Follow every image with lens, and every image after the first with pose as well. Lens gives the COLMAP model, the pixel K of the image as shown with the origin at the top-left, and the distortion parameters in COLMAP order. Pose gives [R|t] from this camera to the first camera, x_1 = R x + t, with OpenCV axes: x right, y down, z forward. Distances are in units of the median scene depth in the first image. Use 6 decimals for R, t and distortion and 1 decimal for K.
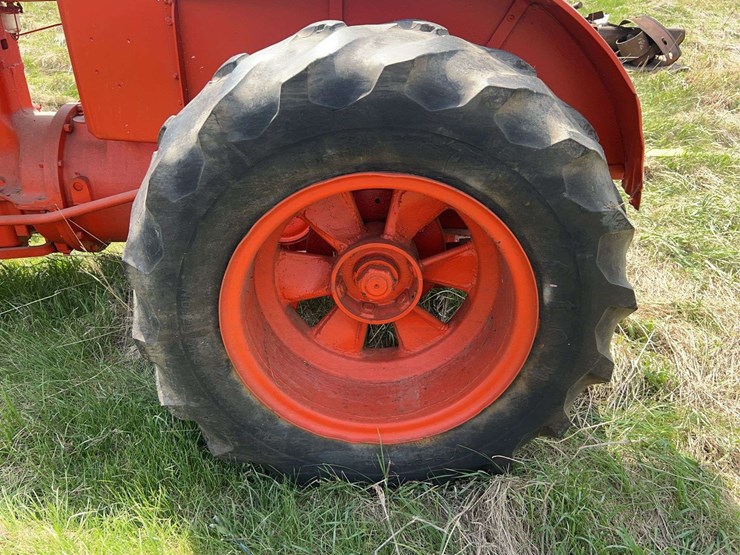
lens RADIAL K [[598.5, 0, 370.2], [0, 598.5, 275.9], [0, 0, 1]] dist [0.043178, -0.043371]
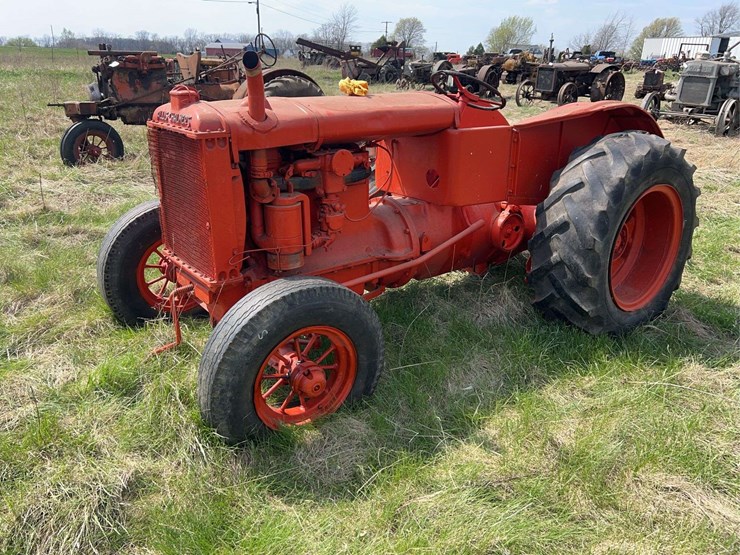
lens RADIAL K [[598.5, 0, 367.4], [0, 598.5, 282.8], [0, 0, 1]] dist [0.043178, -0.043371]
pose [[0.795298, -0.214348, 0.567059, -2.158199], [0.292146, 0.955133, -0.048692, -0.007046], [-0.531180, 0.204389, 0.822236, -0.351534]]
